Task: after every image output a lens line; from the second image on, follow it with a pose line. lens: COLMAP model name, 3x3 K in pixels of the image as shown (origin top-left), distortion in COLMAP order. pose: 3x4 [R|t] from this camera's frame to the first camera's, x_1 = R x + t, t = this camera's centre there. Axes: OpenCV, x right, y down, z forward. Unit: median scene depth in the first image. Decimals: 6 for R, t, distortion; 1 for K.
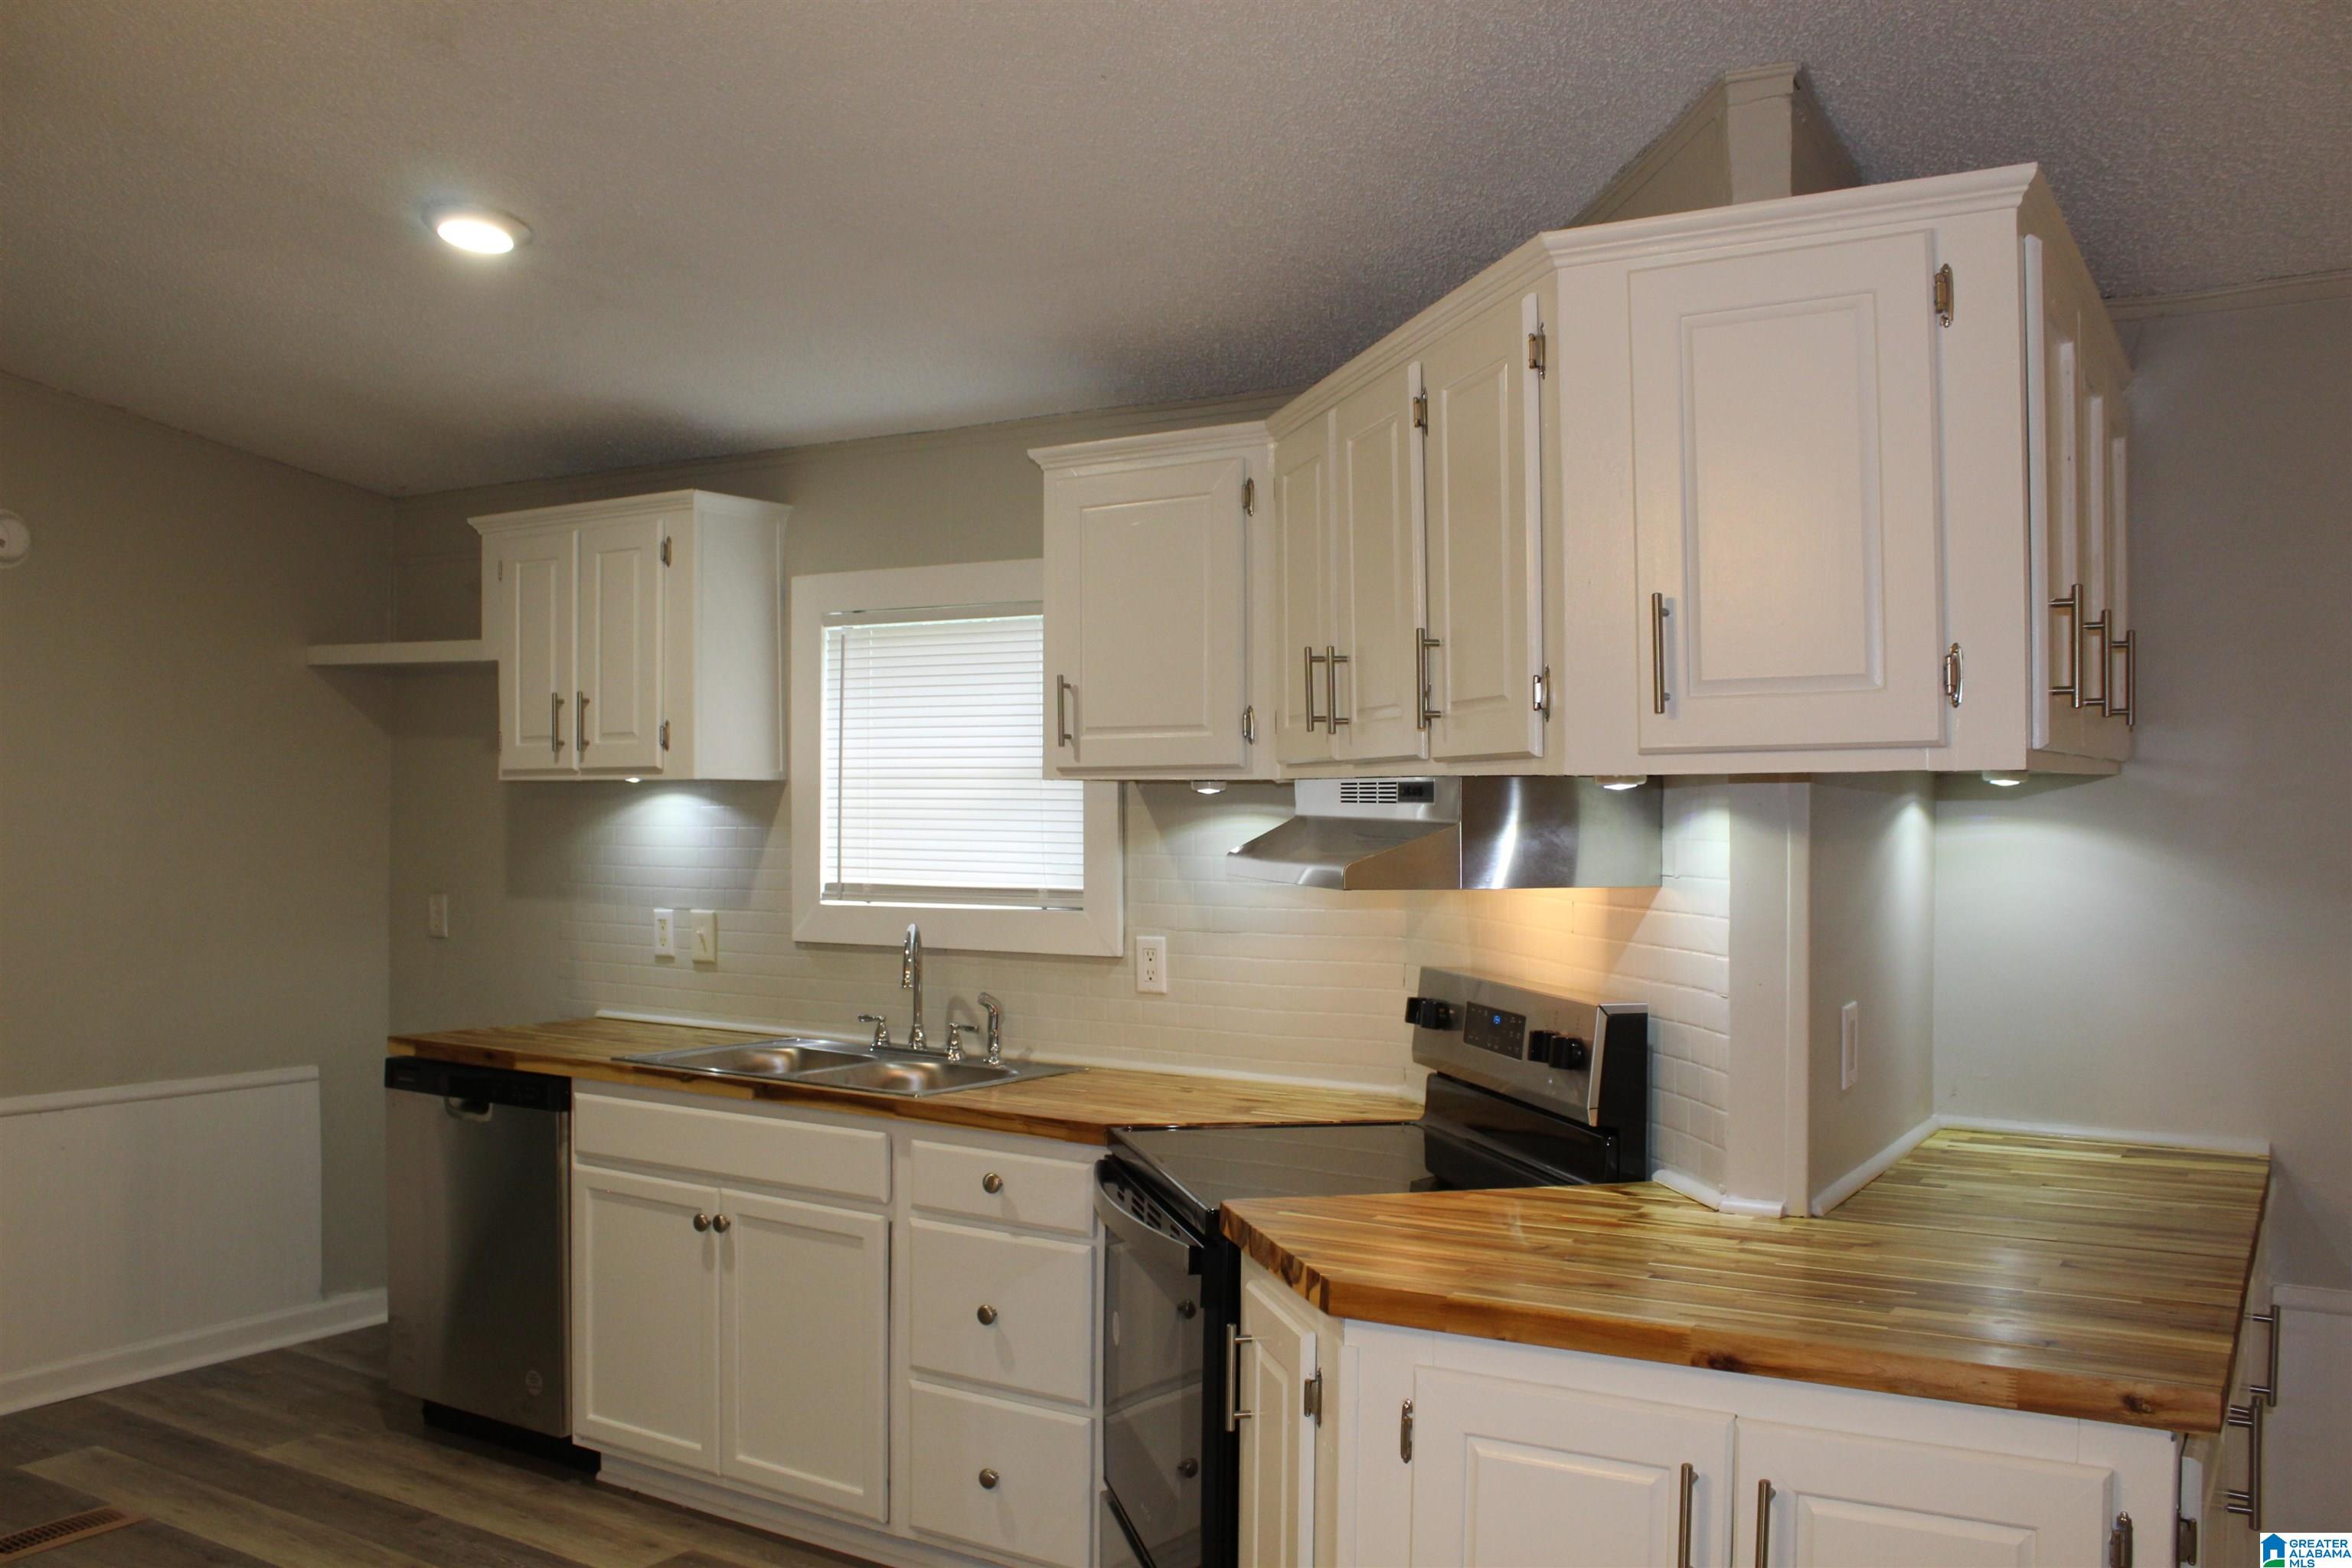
lens RADIAL K [[1975.2, 0, 1183.2], [0, 1975.2, 782.6], [0, 0, 1]] dist [-0.170729, 0.151955]
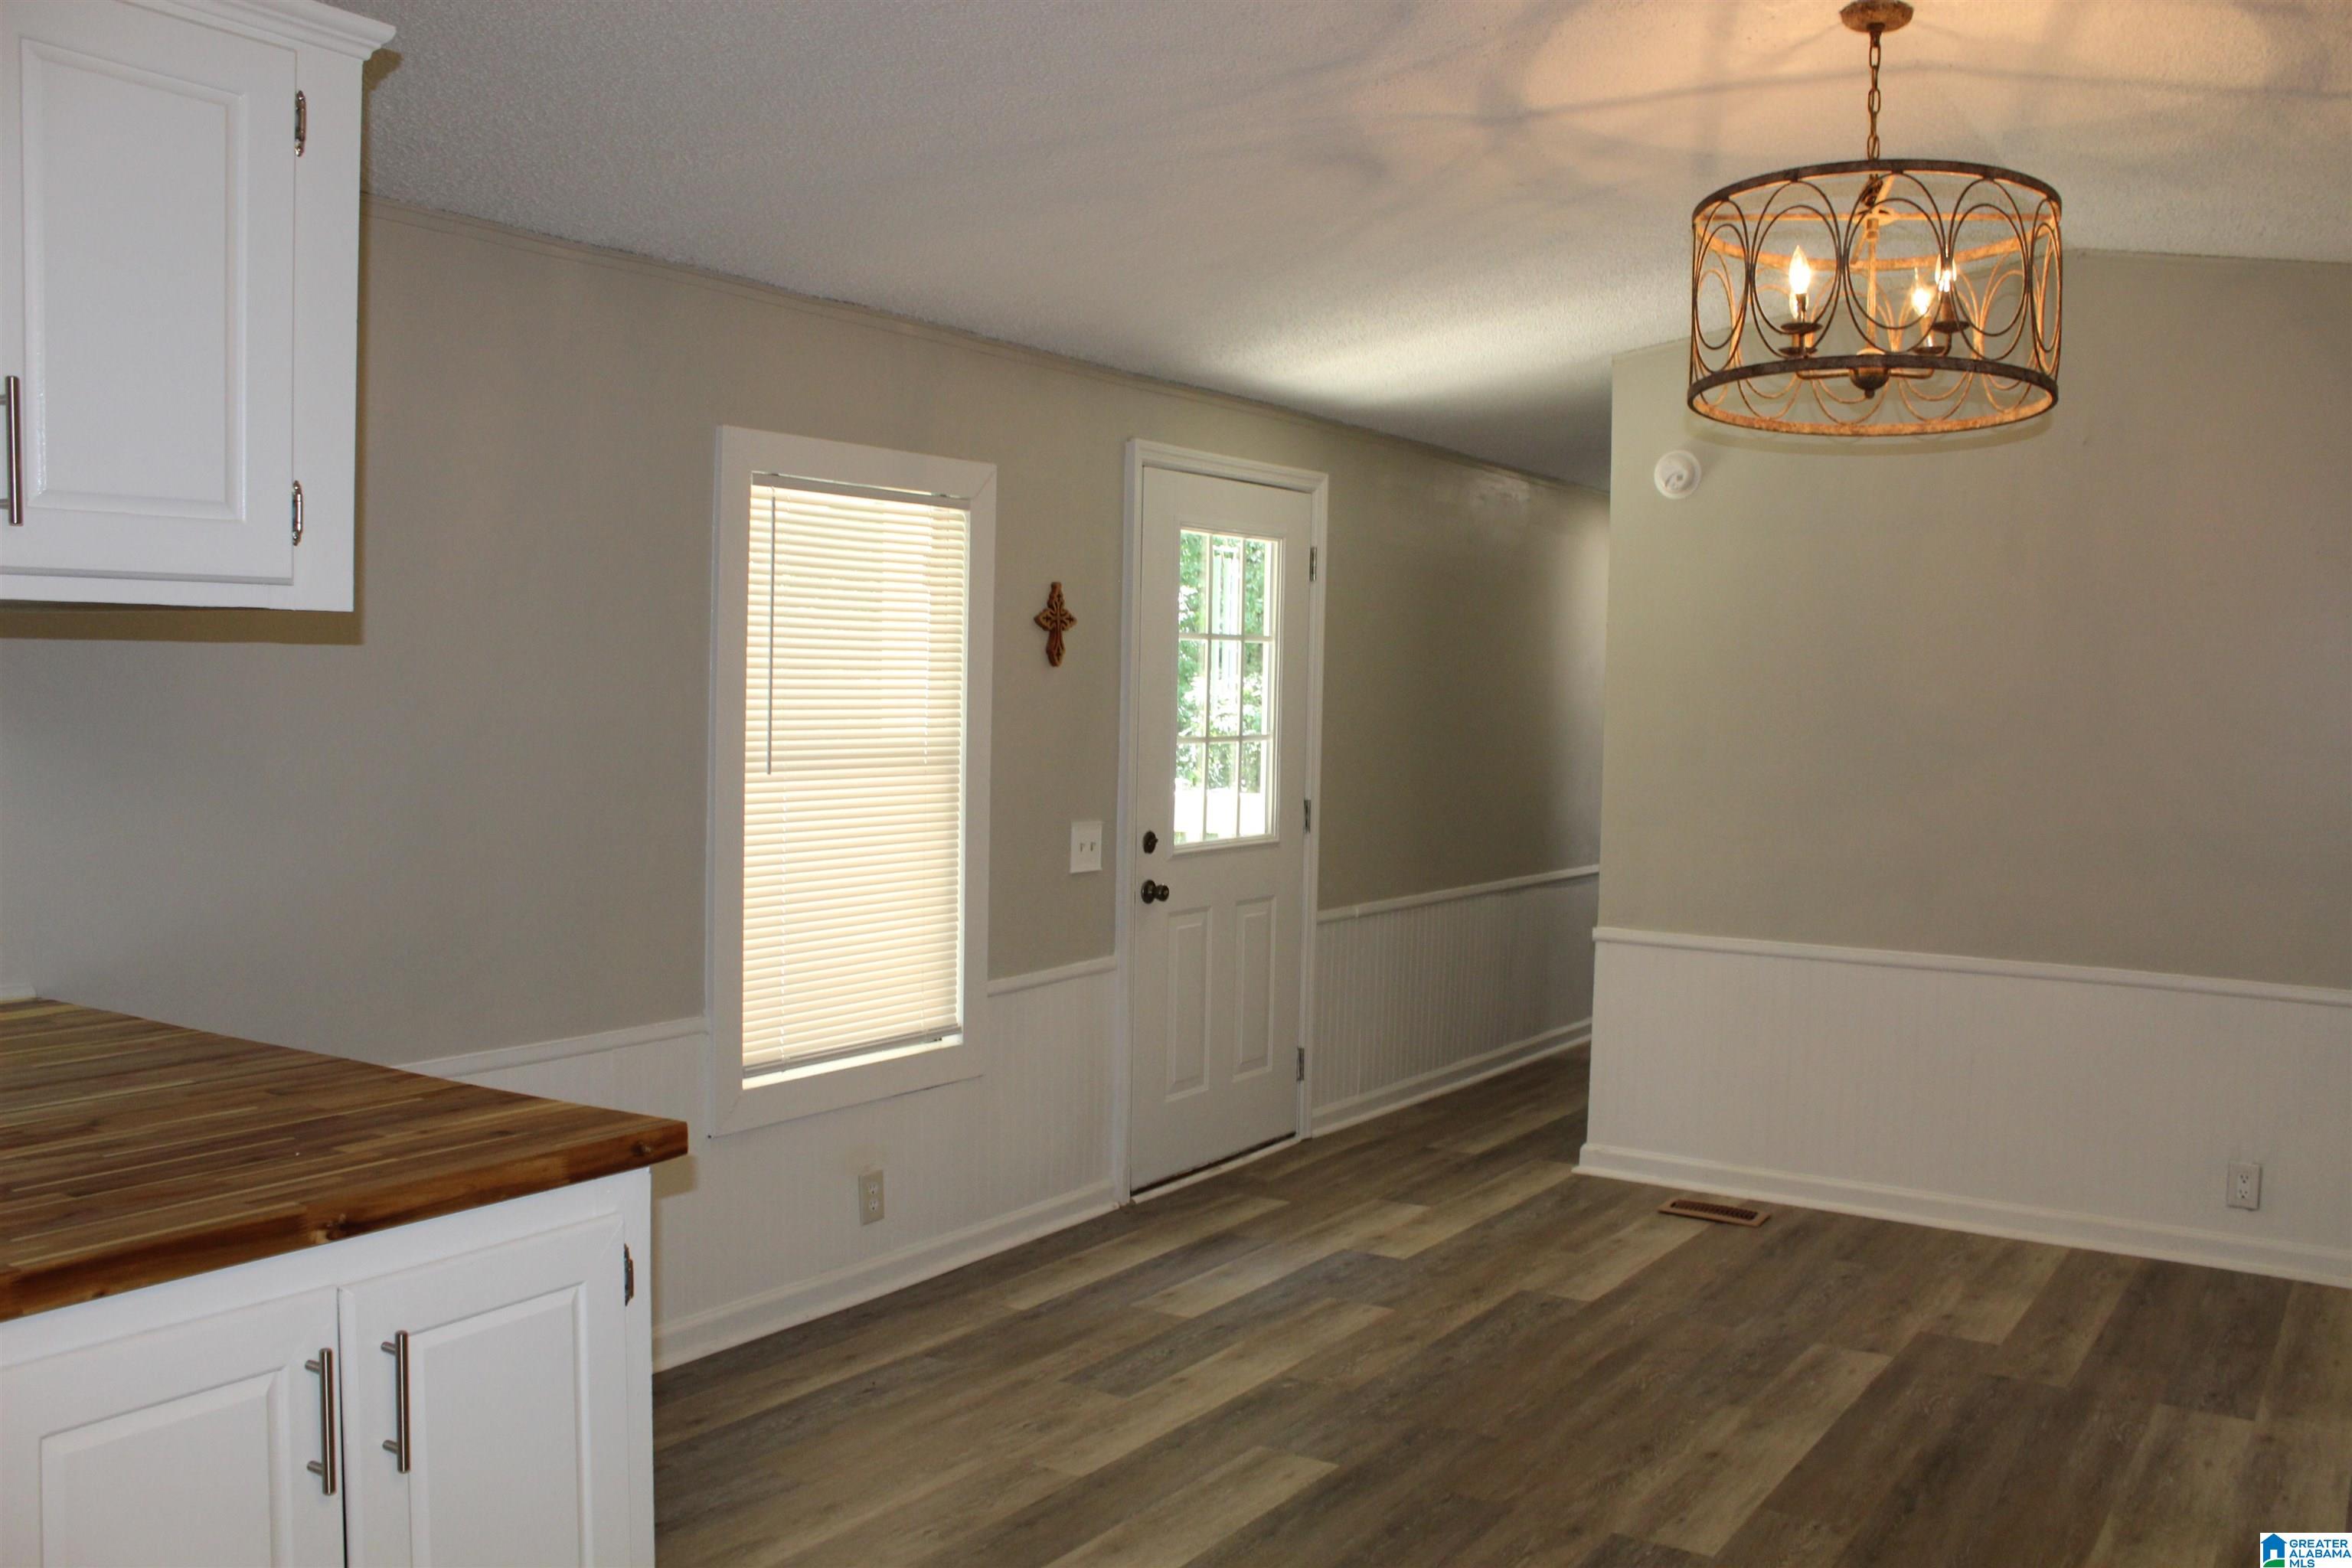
lens RADIAL K [[1975.2, 0, 1183.2], [0, 1975.2, 782.6], [0, 0, 1]] dist [-0.170729, 0.151955]
pose [[0.031190, -0.050268, 0.998249, -0.291657], [-0.029897, 0.998241, 0.051202, 0.009410], [-0.999066, -0.031442, 0.029632, 0.260014]]
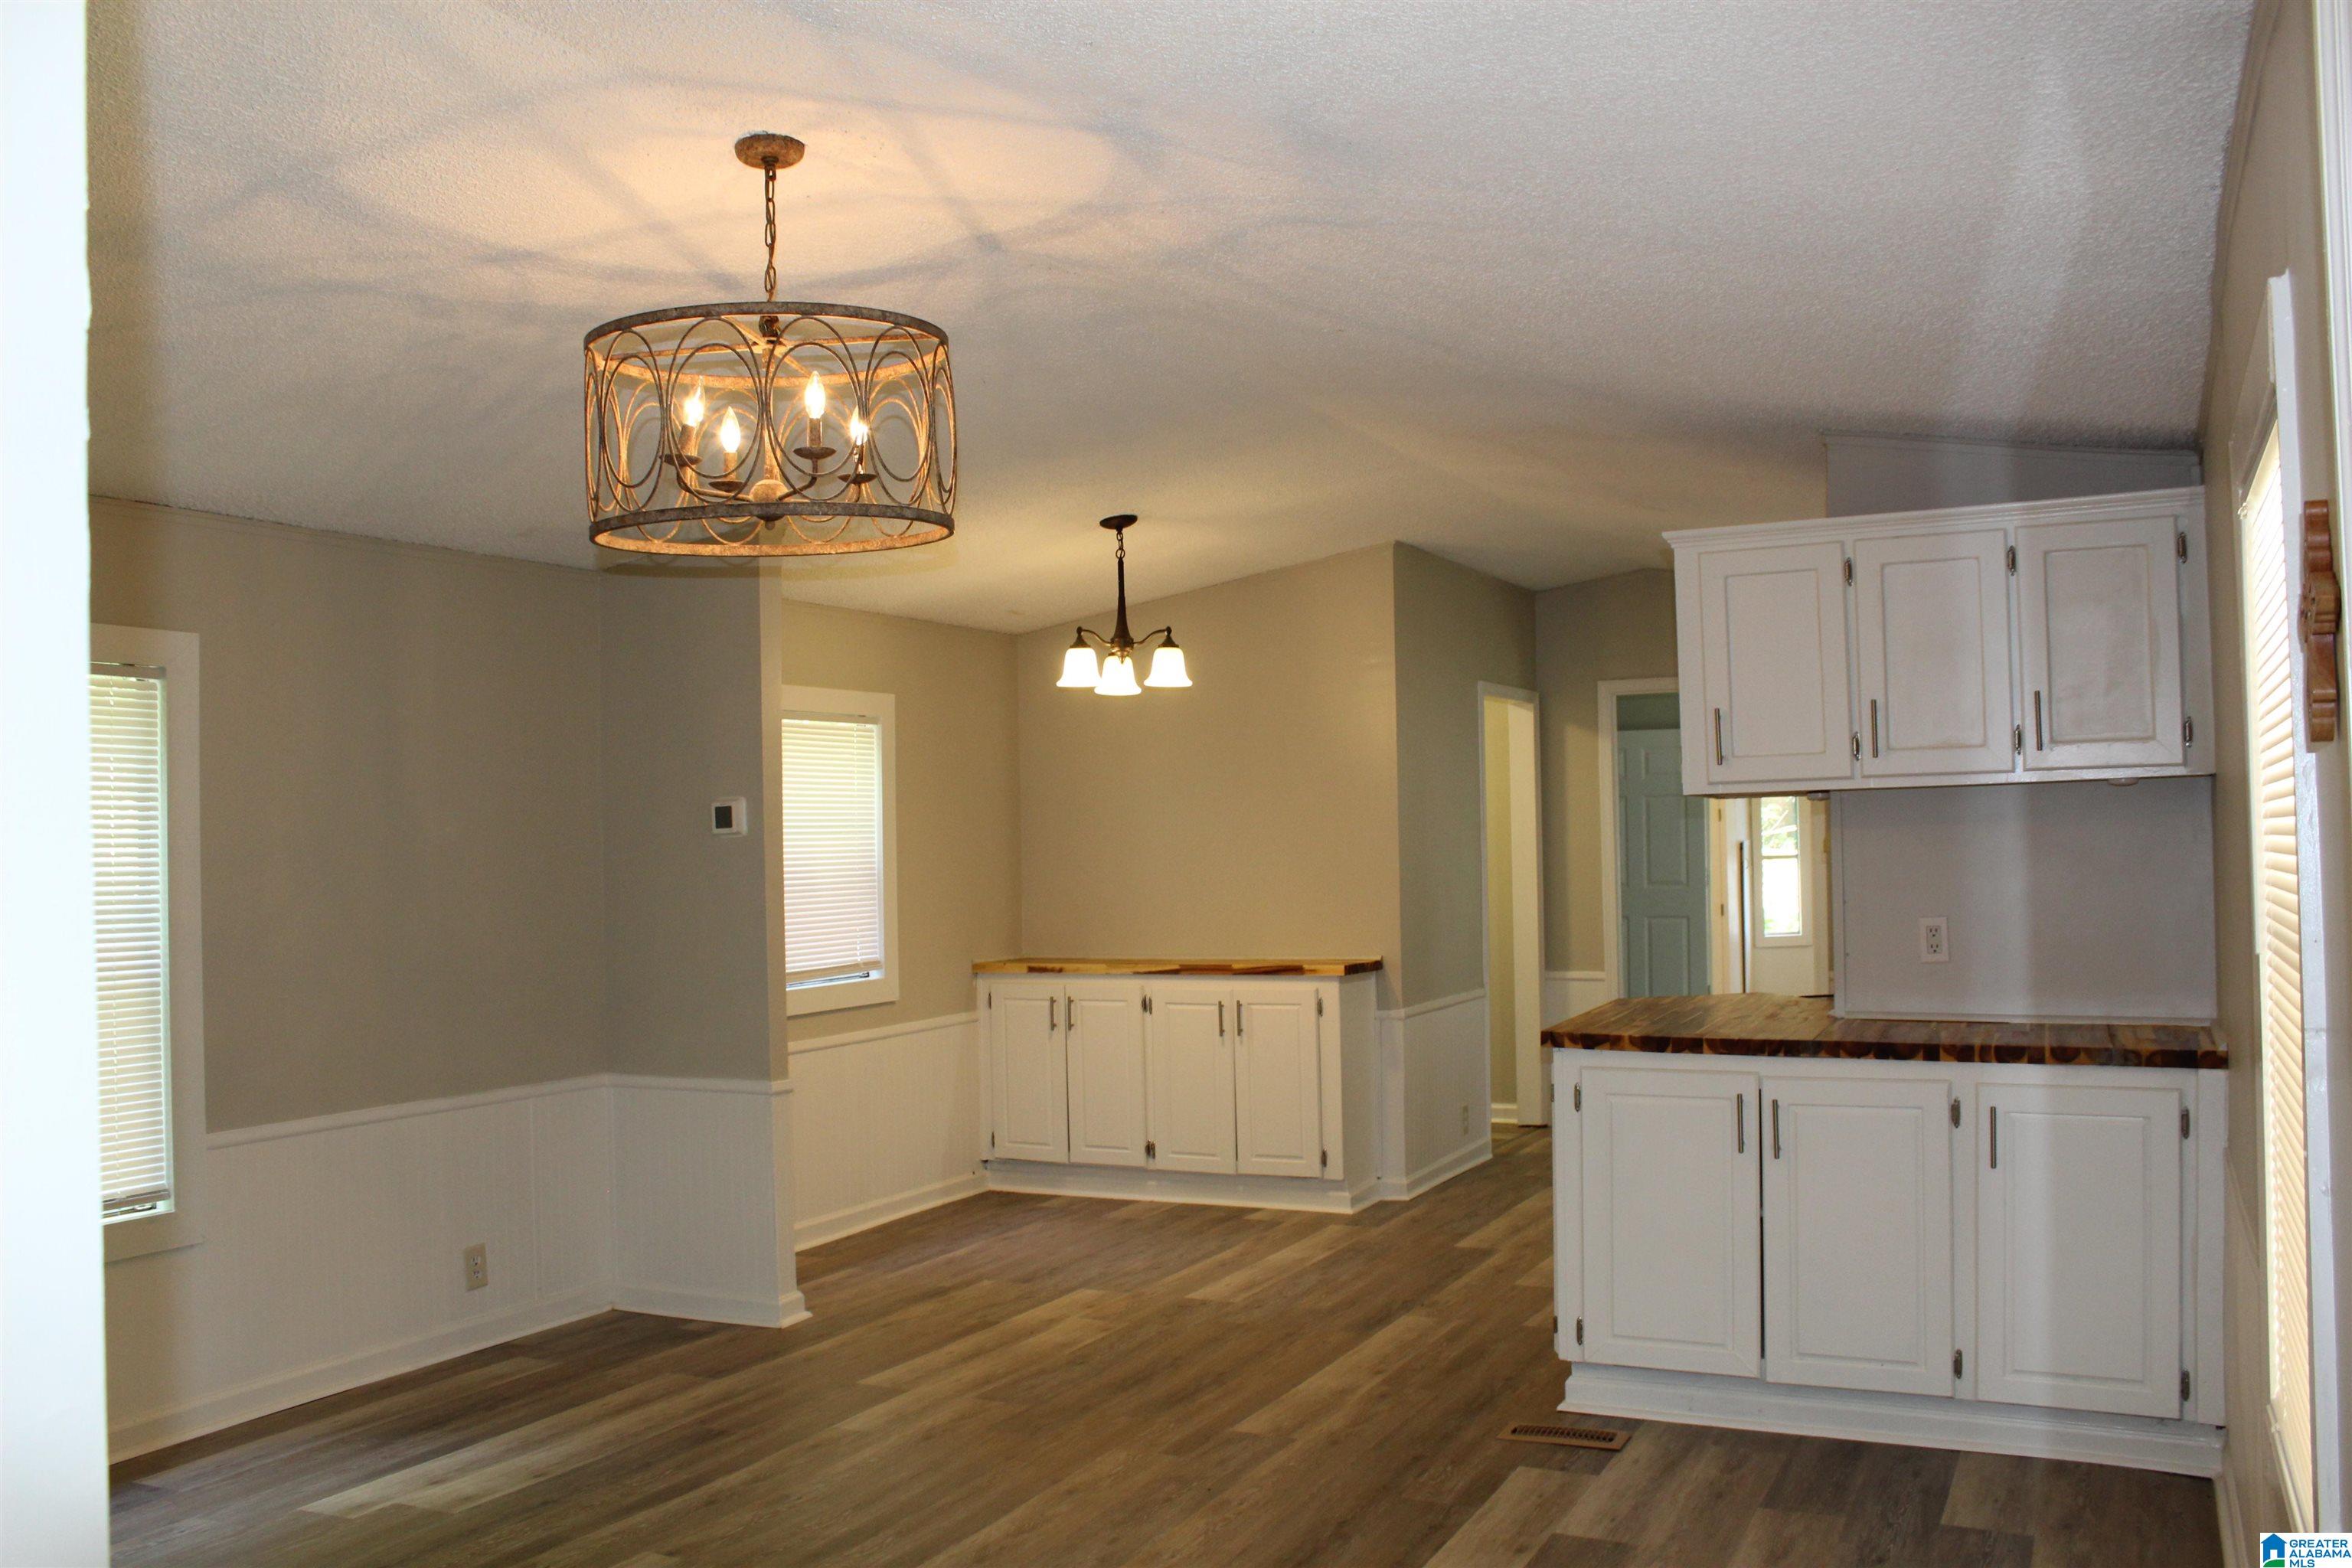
lens RADIAL K [[1975.2, 0, 1183.2], [0, 1975.2, 782.6], [0, 0, 1]] dist [-0.170729, 0.151955]
pose [[0.100853, -0.033615, -0.994333, 1.338461], [0.031211, 0.999044, -0.030609, 0.015077], [0.994412, -0.027947, 0.101806, 0.088044]]
